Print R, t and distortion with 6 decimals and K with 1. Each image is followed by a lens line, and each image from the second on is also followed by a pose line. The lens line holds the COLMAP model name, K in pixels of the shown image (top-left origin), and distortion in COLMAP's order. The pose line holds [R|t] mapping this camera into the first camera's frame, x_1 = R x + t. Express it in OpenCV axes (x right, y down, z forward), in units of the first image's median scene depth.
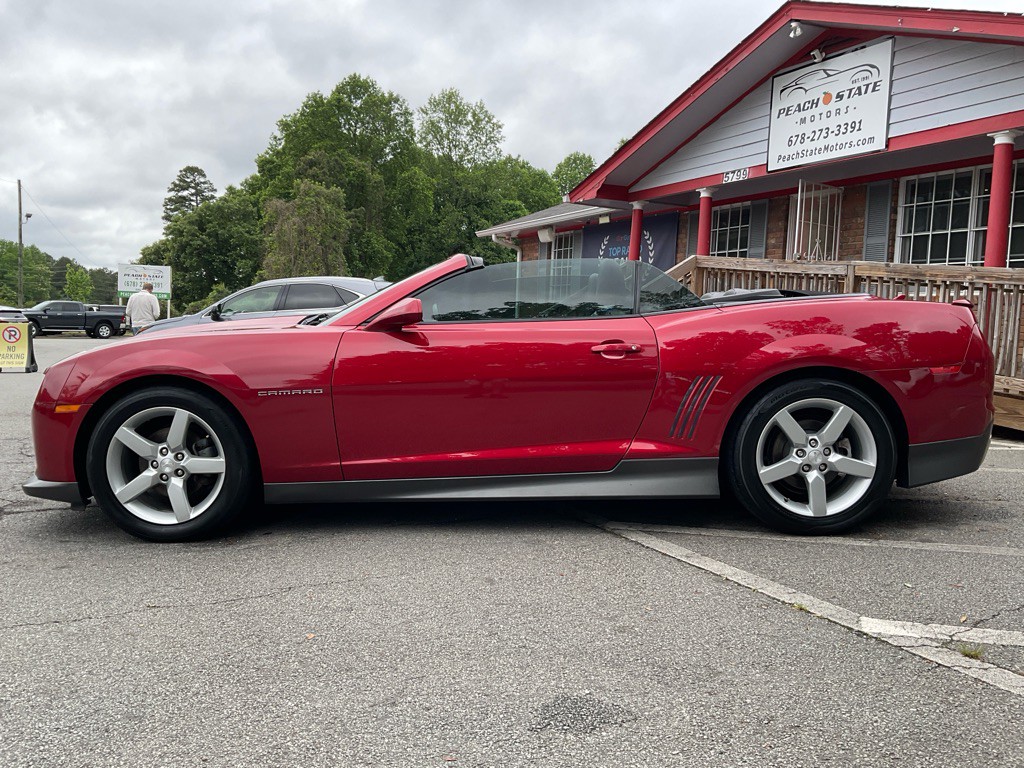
lens RADIAL K [[848.4, 0, 509.1], [0, 848.4, 396.9], [0, 0, 1]] dist [0.070200, -0.175625]
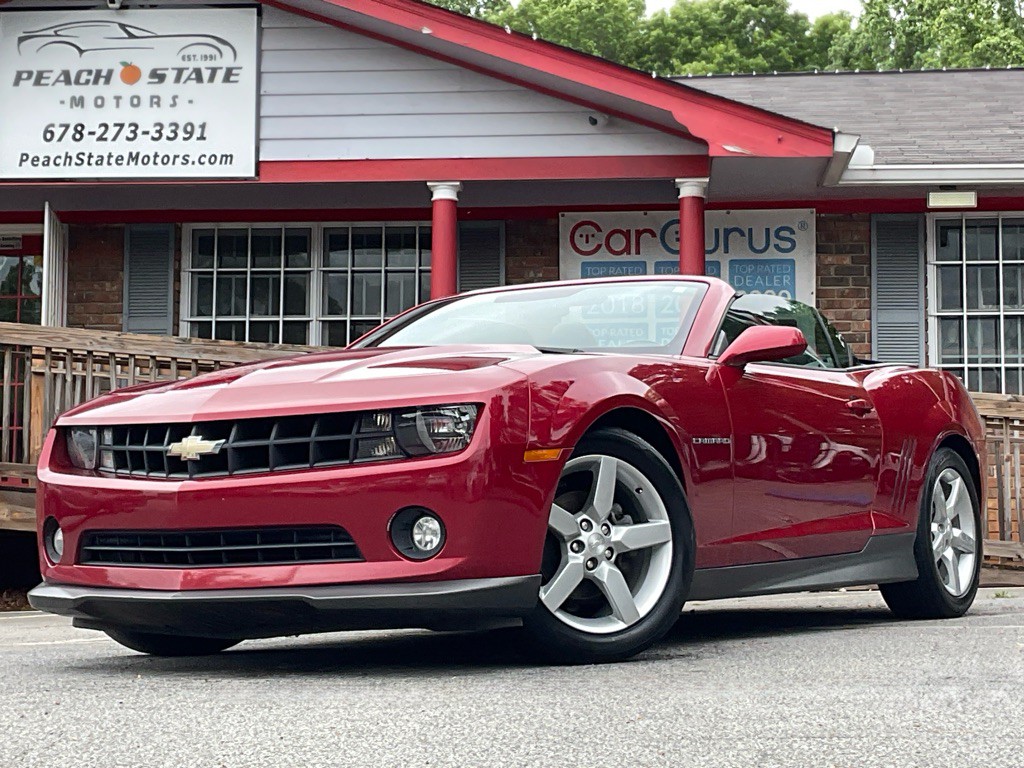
lens RADIAL K [[2089.1, 0, 512.0], [0, 2089.1, 384.0], [0, 0, 1]] dist [0.139941, -0.255321]
pose [[0.505637, 0.065906, 0.860225, -0.717853], [0.087618, 0.988000, -0.127197, 0.063694], [-0.858286, 0.139687, 0.493795, 0.101733]]
